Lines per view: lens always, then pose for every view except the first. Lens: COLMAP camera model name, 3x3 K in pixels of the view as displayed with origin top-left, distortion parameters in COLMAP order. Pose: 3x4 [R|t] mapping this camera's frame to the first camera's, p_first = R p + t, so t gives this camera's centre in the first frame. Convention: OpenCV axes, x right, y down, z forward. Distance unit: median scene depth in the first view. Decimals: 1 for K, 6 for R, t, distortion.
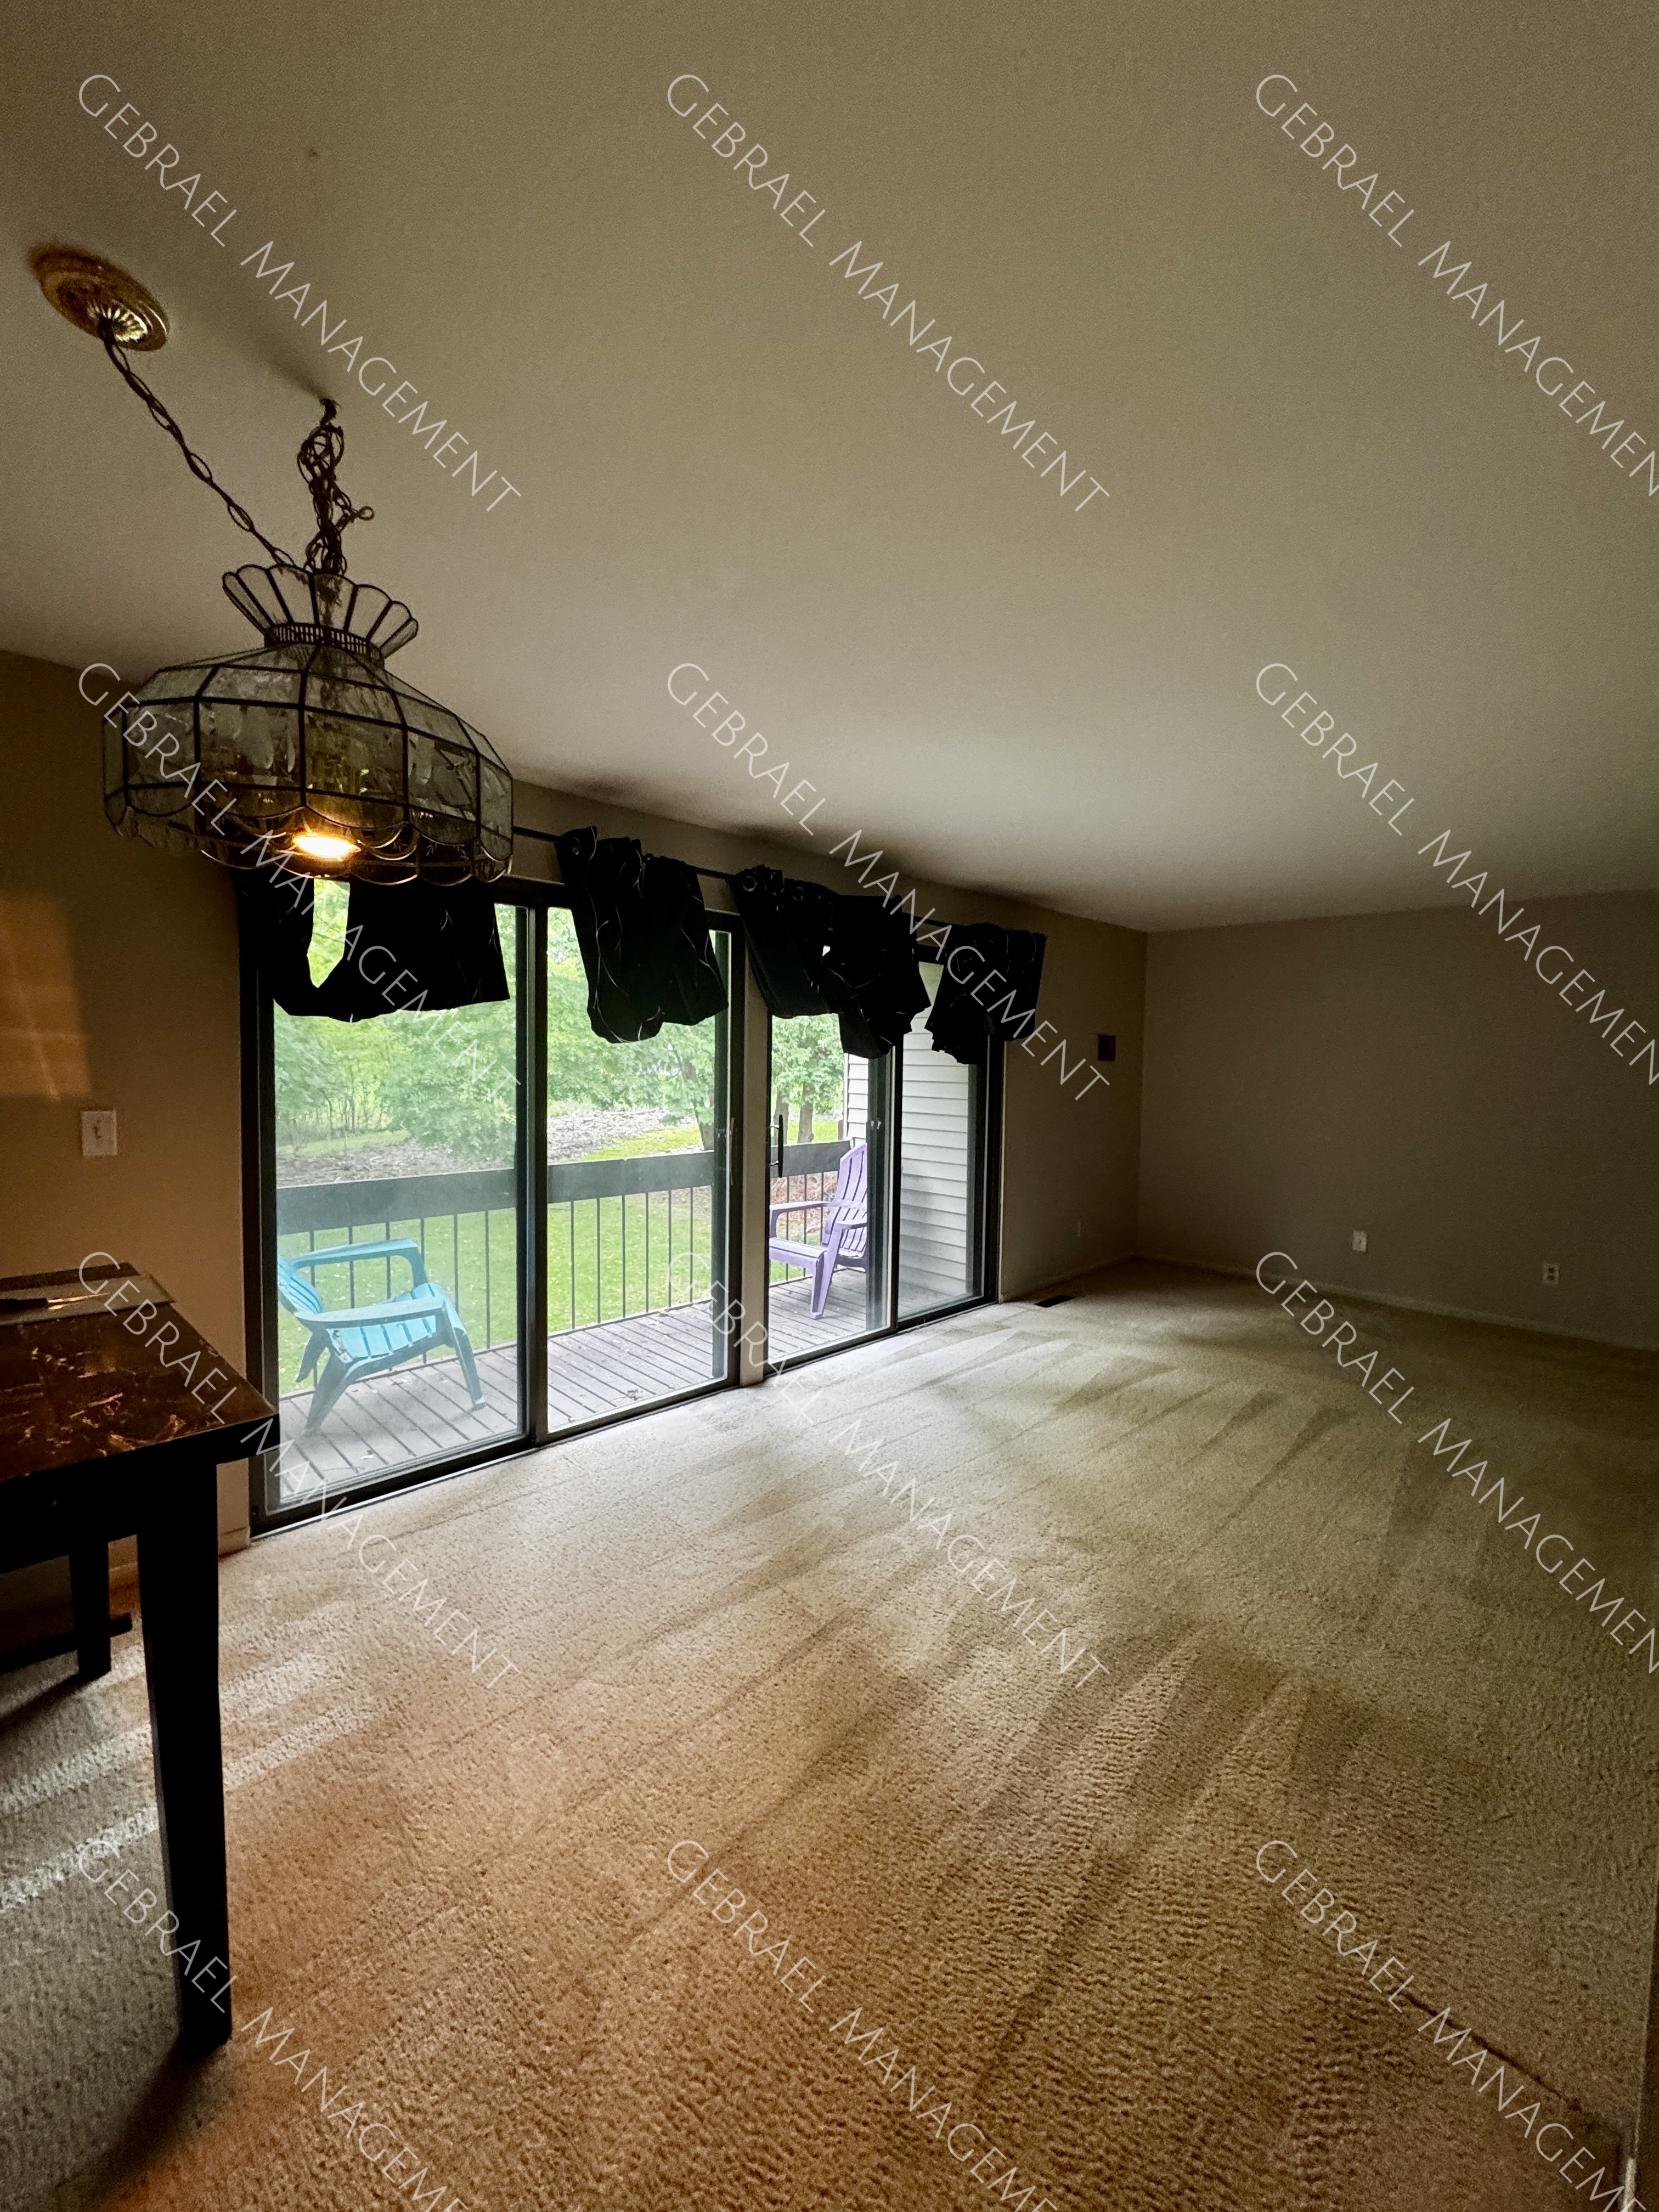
lens RADIAL K [[889.0, 0, 829.0], [0, 889.0, 1110.8], [0, 0, 1]] dist [-0.003574, -0.000013]
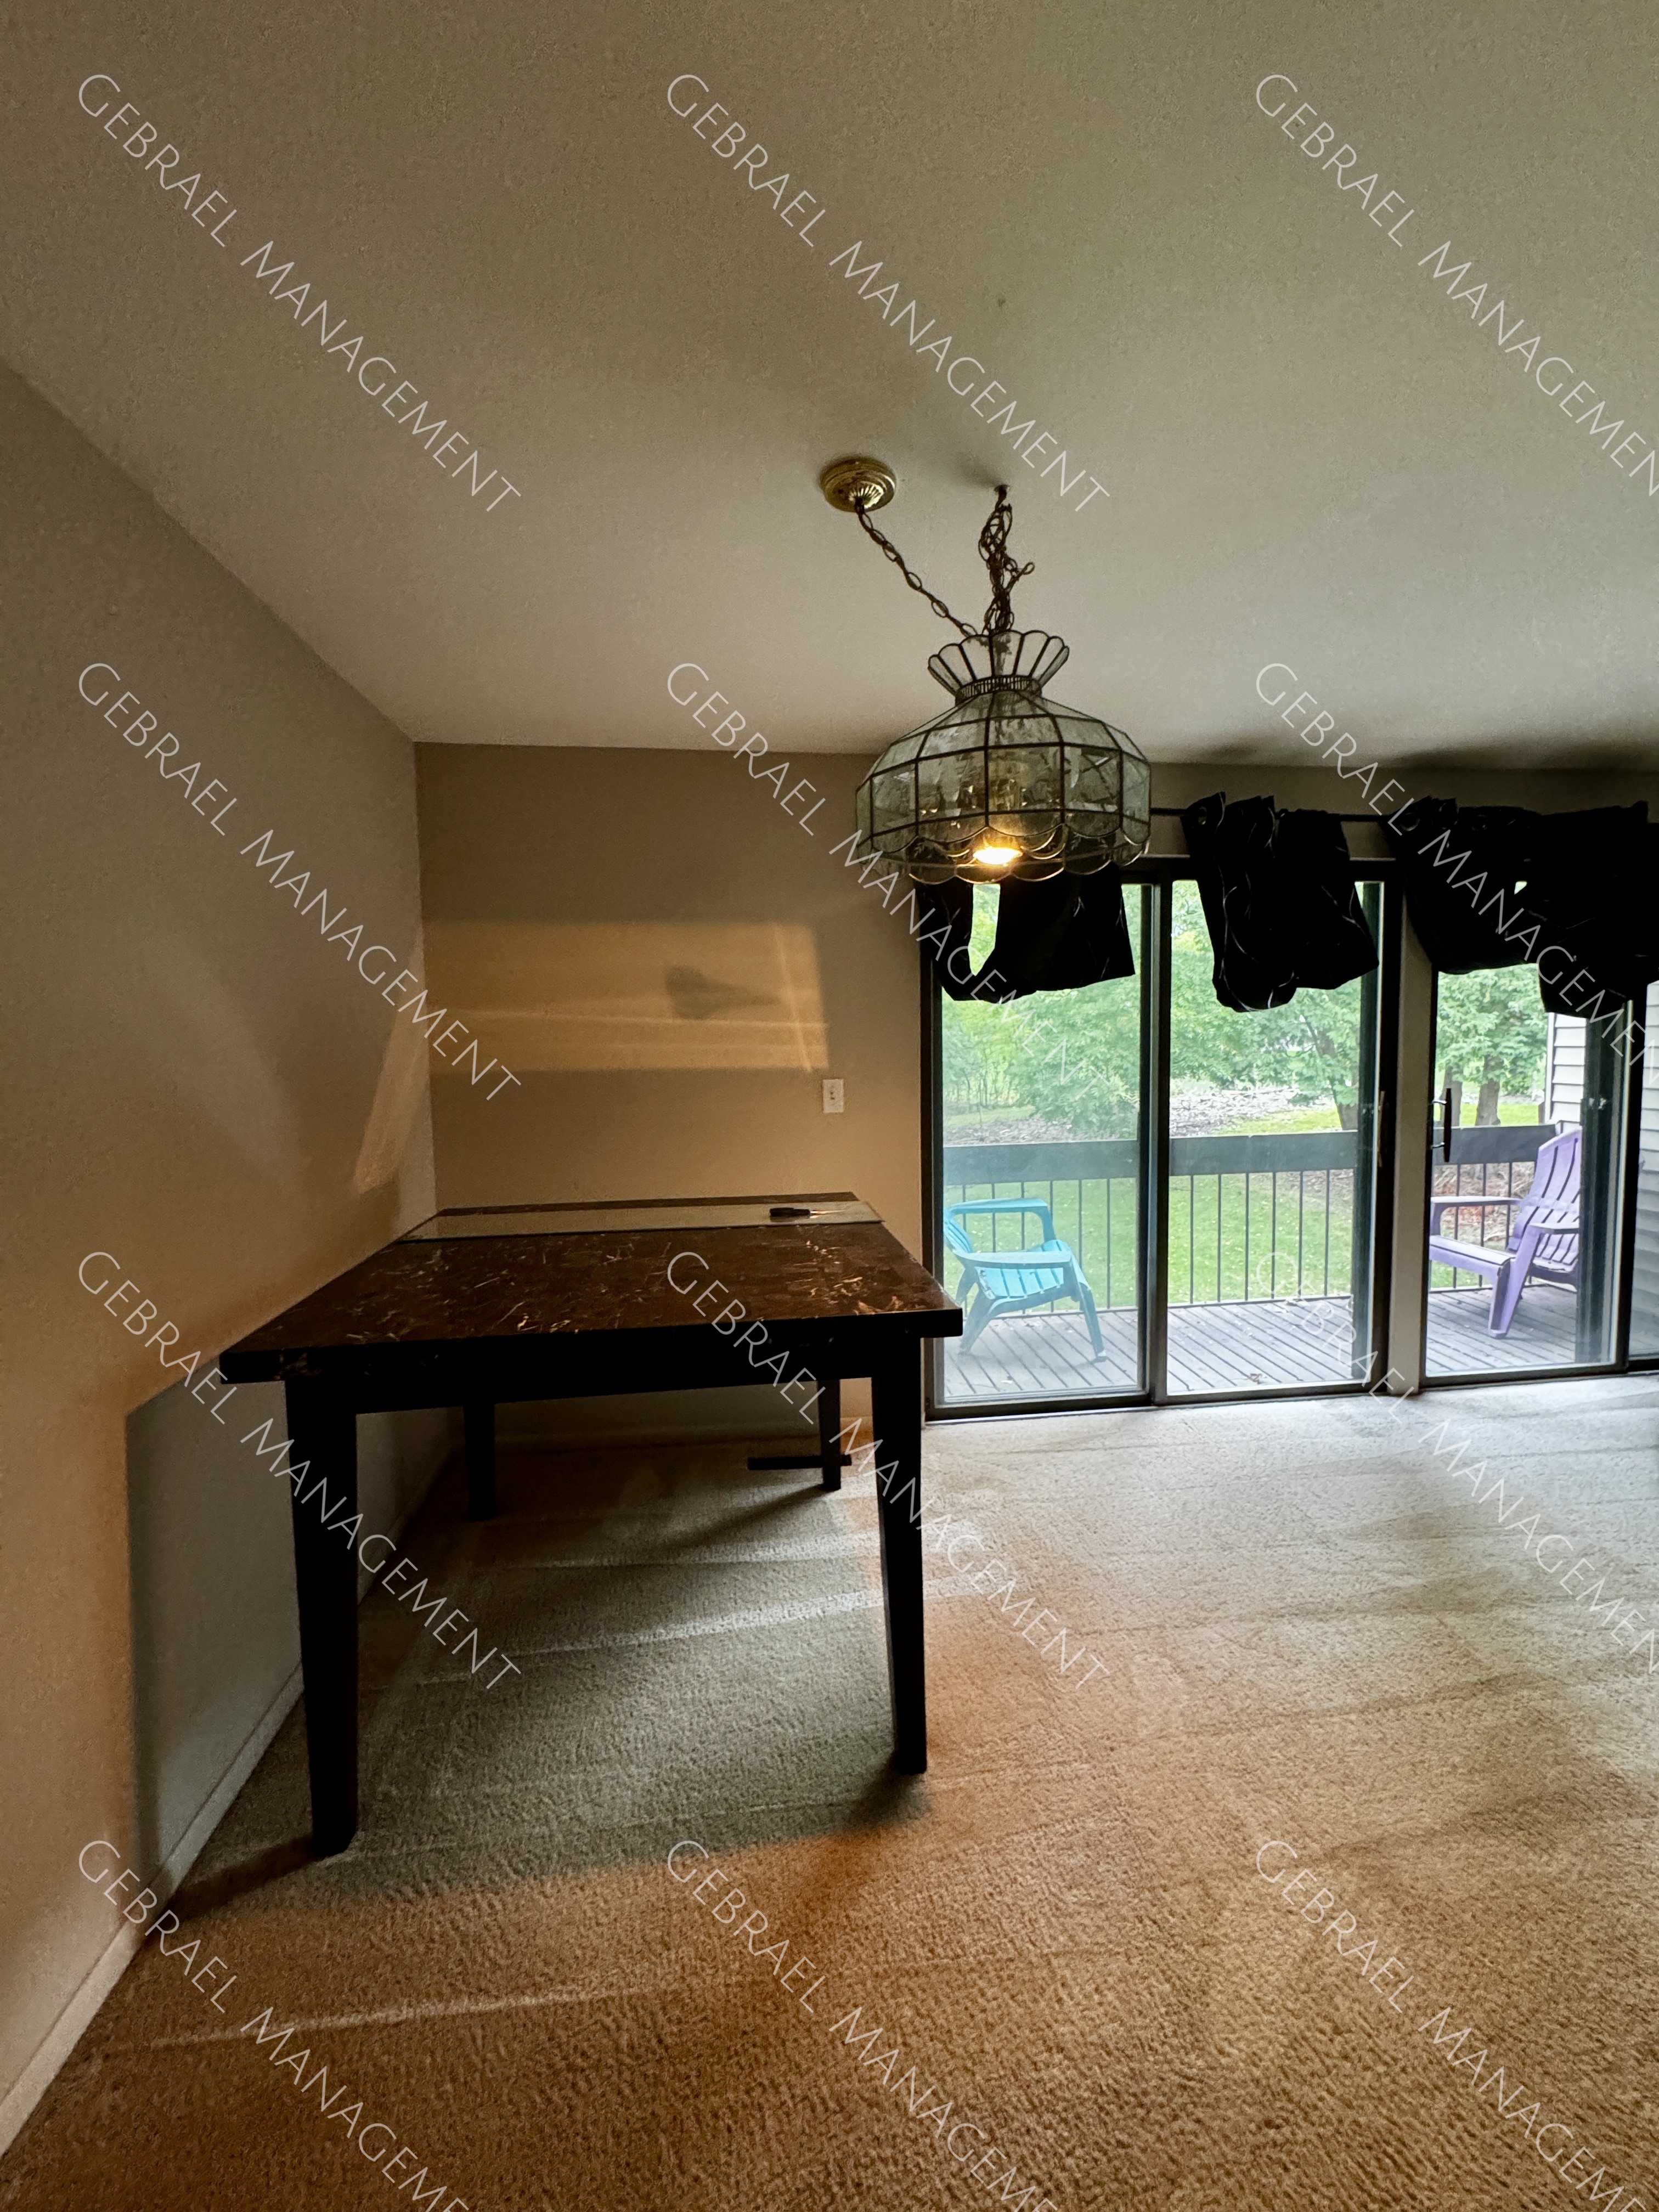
lens RADIAL K [[889.0, 0, 827.1], [0, 889.0, 1105.3], [0, 0, 1]] dist [-0.003574, -0.000013]
pose [[0.785727, 0.015146, -0.618388, 0.005148], [-0.004863, 0.999821, 0.018310, 0.010600], [0.618554, -0.011380, 0.785660, -0.048528]]
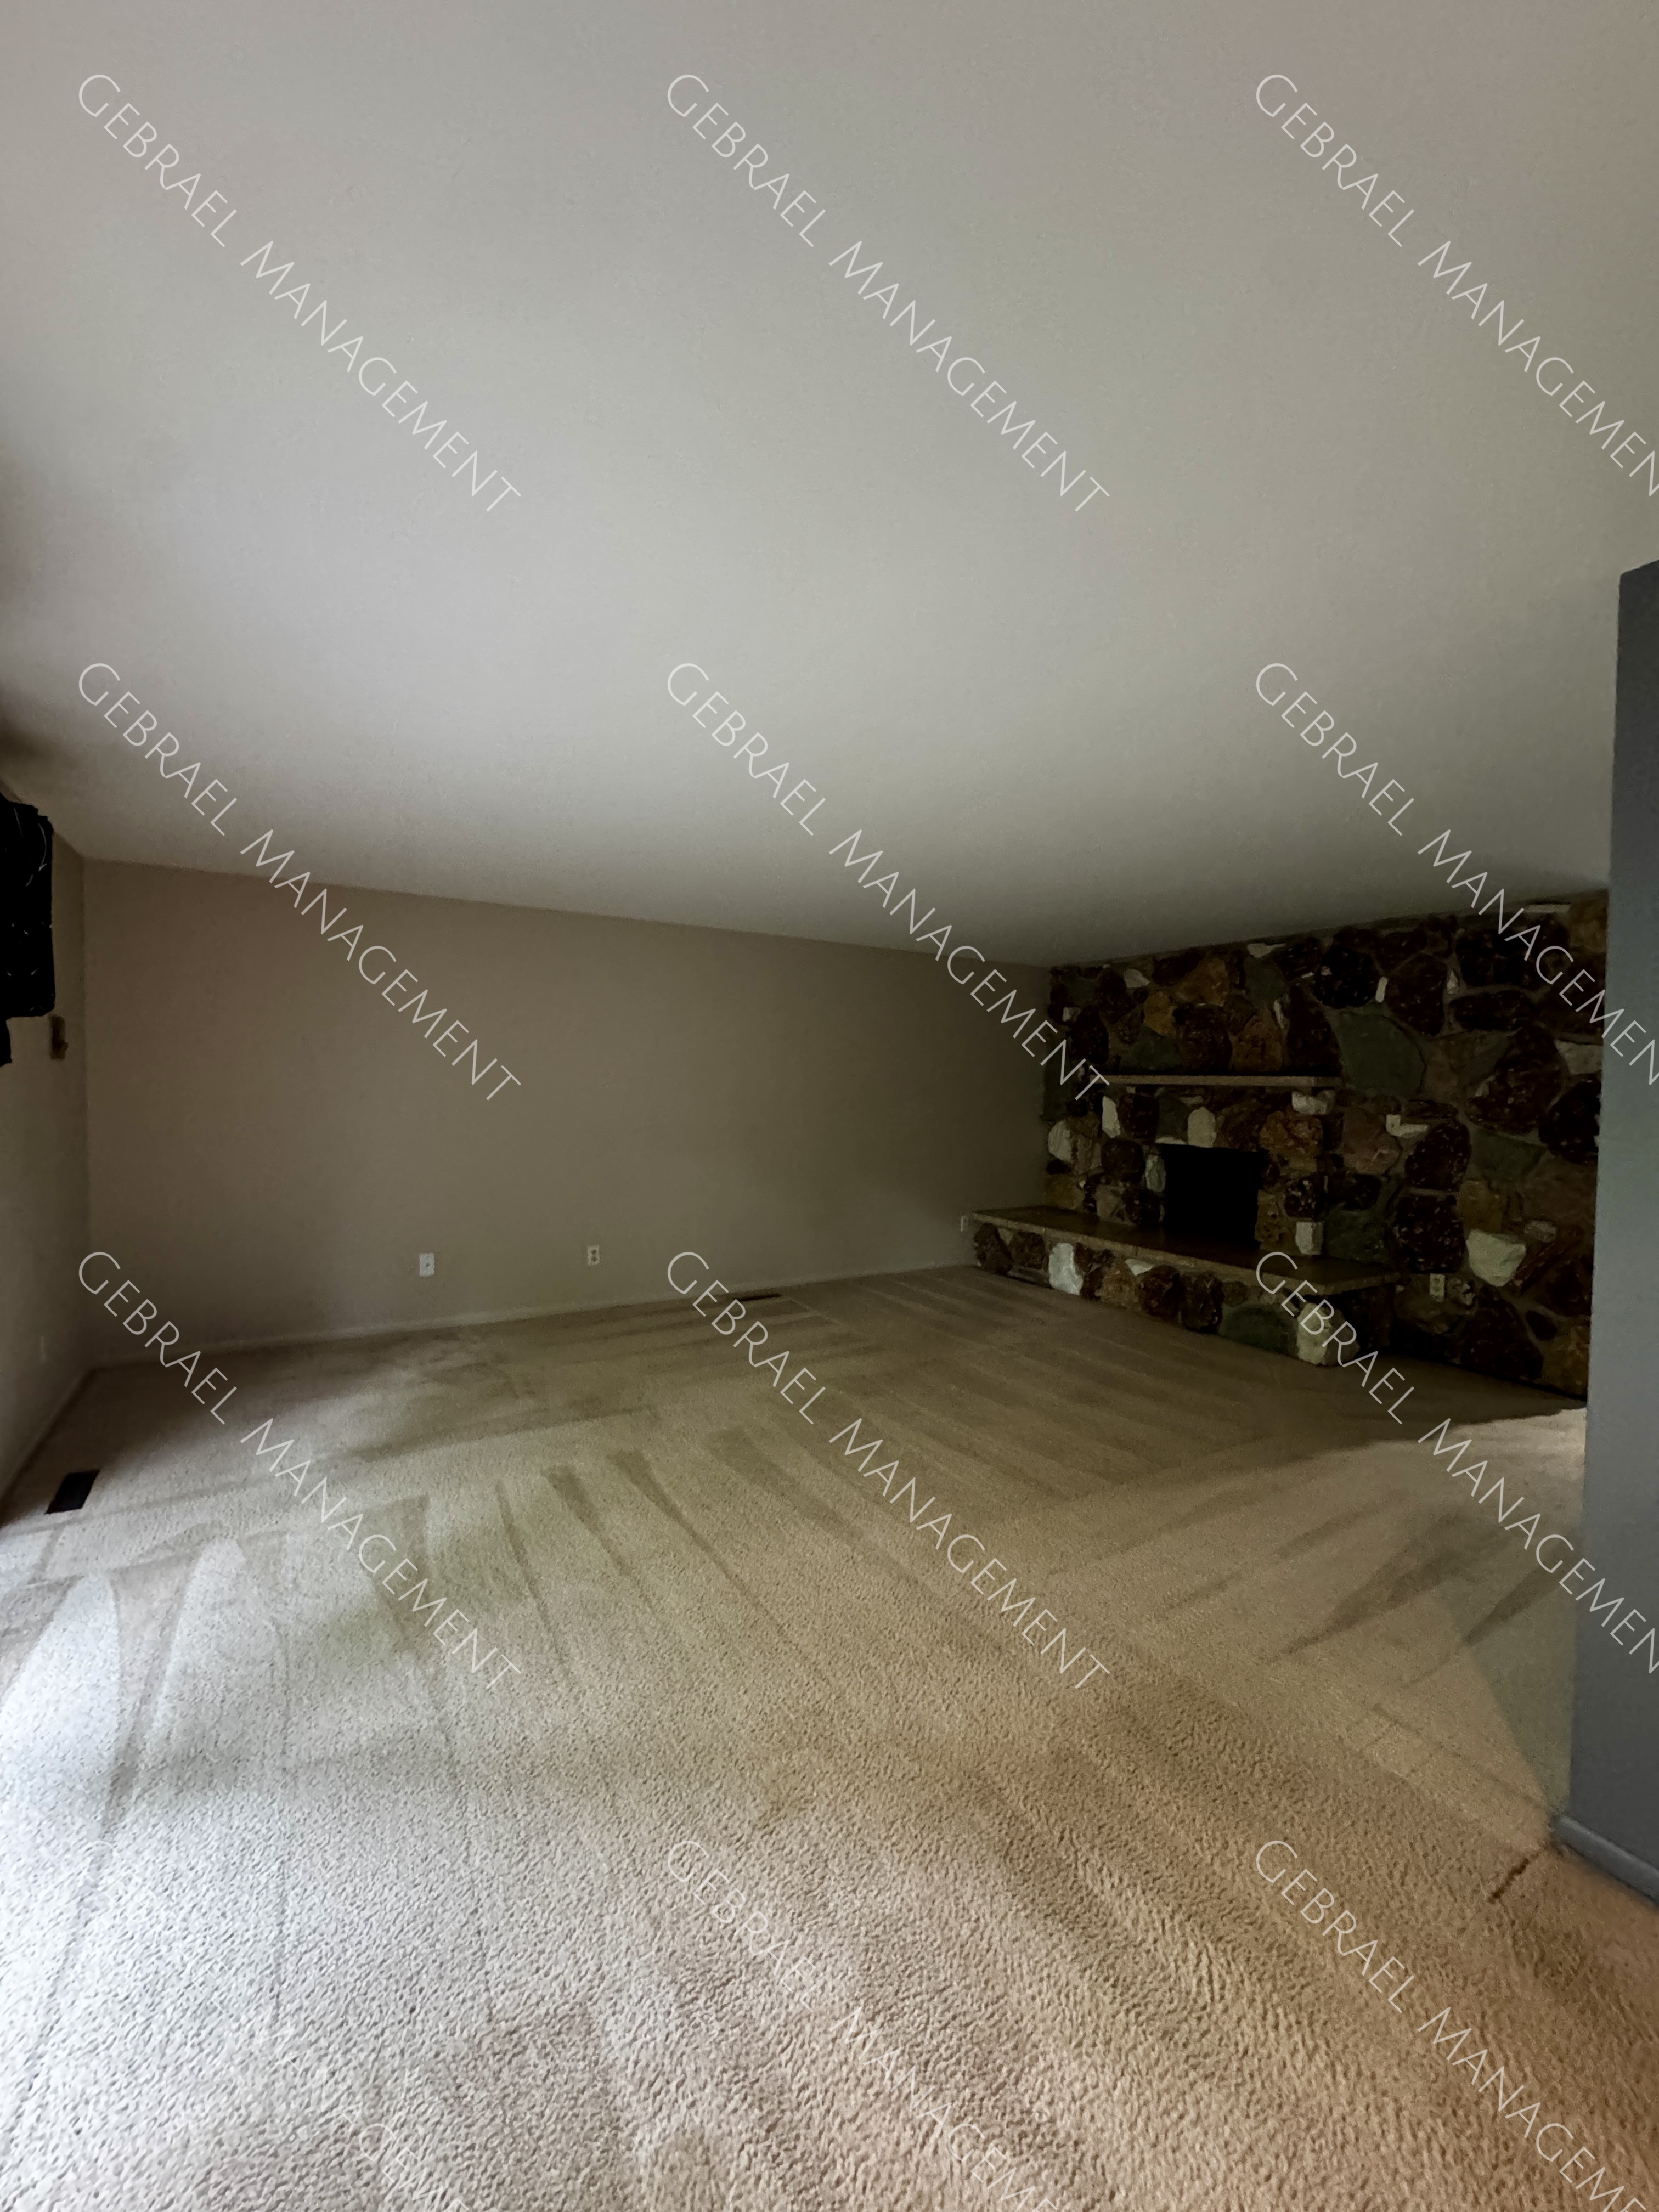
lens RADIAL K [[889.0, 0, 825.3], [0, 889.0, 1105.4], [0, 0, 1]] dist [-0.003574, -0.000013]
pose [[0.246604, -0.047552, 0.967949, -0.271593], [0.047227, 0.998198, 0.037006, -0.044768], [-0.967965, 0.036587, 0.248406, 0.679340]]
